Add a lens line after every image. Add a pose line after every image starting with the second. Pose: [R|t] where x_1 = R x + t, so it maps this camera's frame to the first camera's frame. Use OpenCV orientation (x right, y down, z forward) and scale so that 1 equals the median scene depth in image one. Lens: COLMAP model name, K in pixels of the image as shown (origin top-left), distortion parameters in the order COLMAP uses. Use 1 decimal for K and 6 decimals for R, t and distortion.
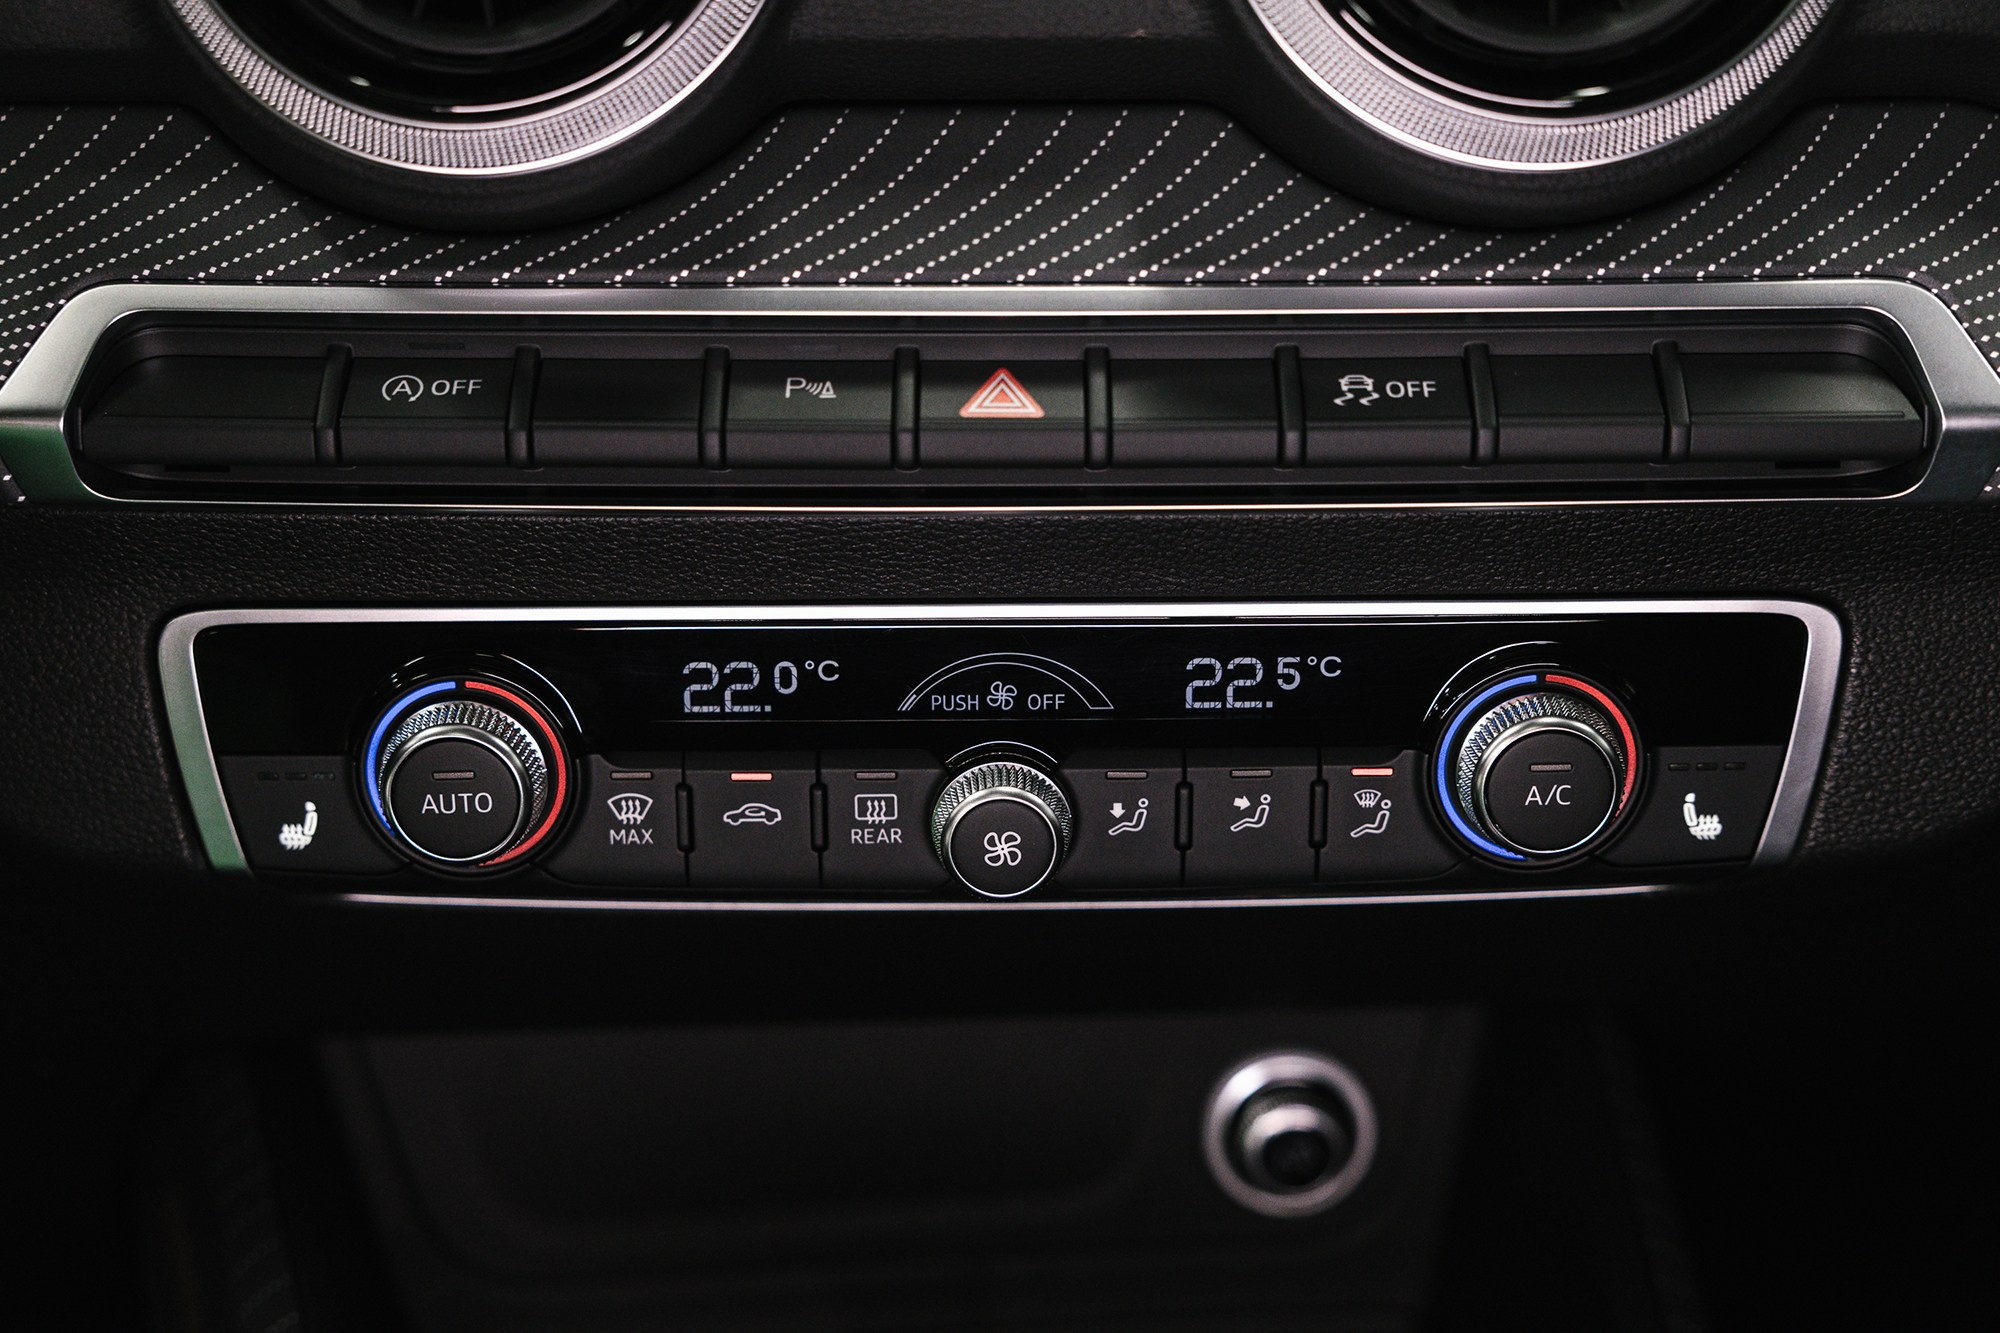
lens RADIAL K [[3169.6, 0, 1015.0], [0, 3169.6, 667.2], [0, 0, 1]] dist [0.057782, 0.000000]
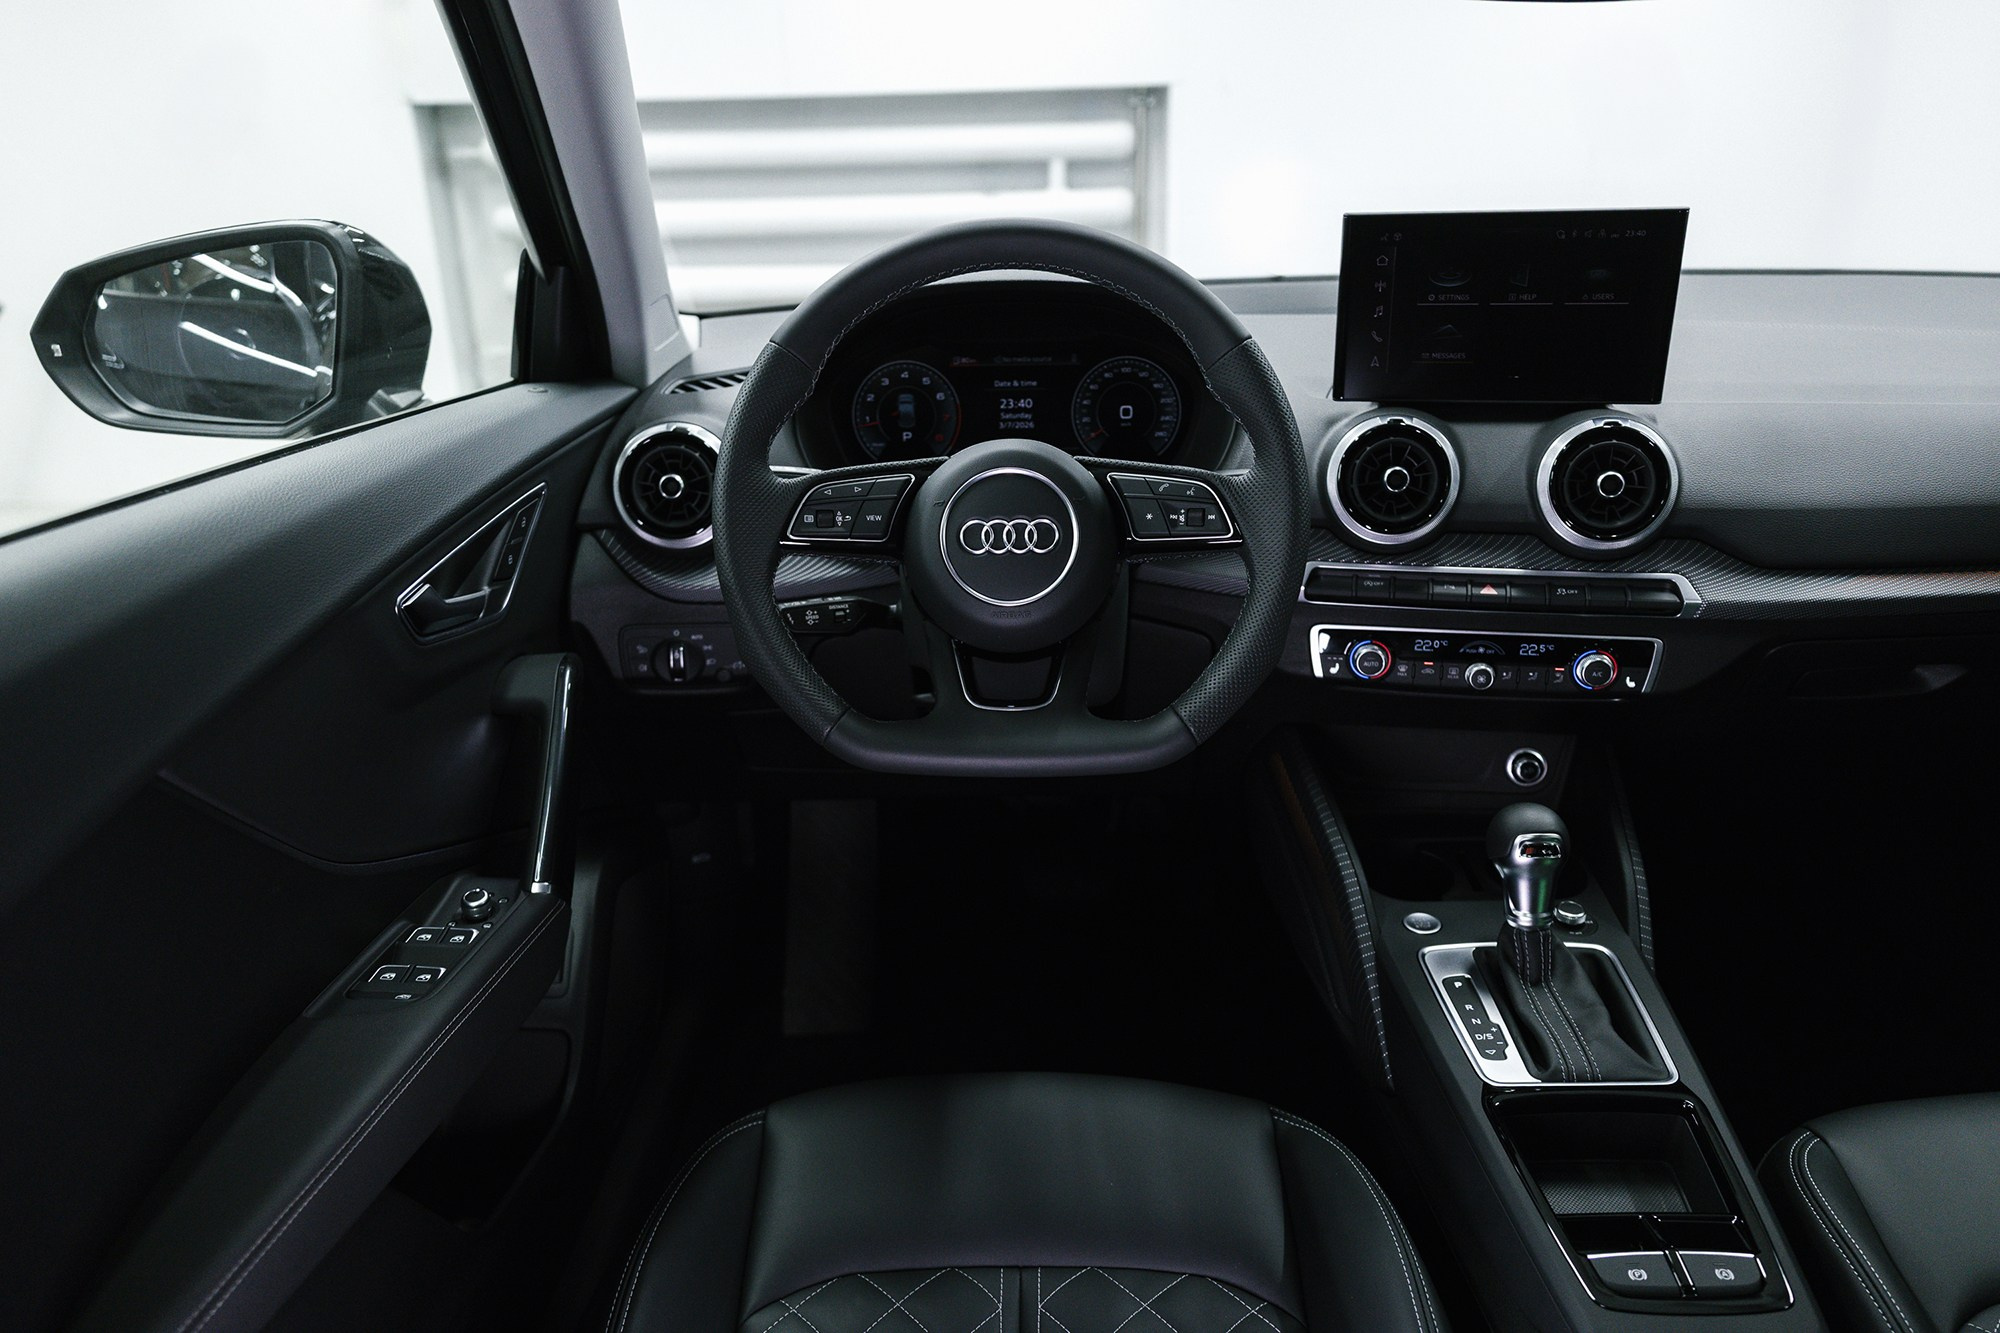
lens RADIAL K [[1393.0, 0, 1006.0], [0, 1393.0, 663.7], [0, 0, 1]] dist [0.027632, -0.003026]
pose [[0.974812, 0.053700, -0.216467, -0.262411], [-0.067633, 0.996053, -0.057475, 0.212728], [0.212526, 0.070668, 0.974597, -1.339753]]
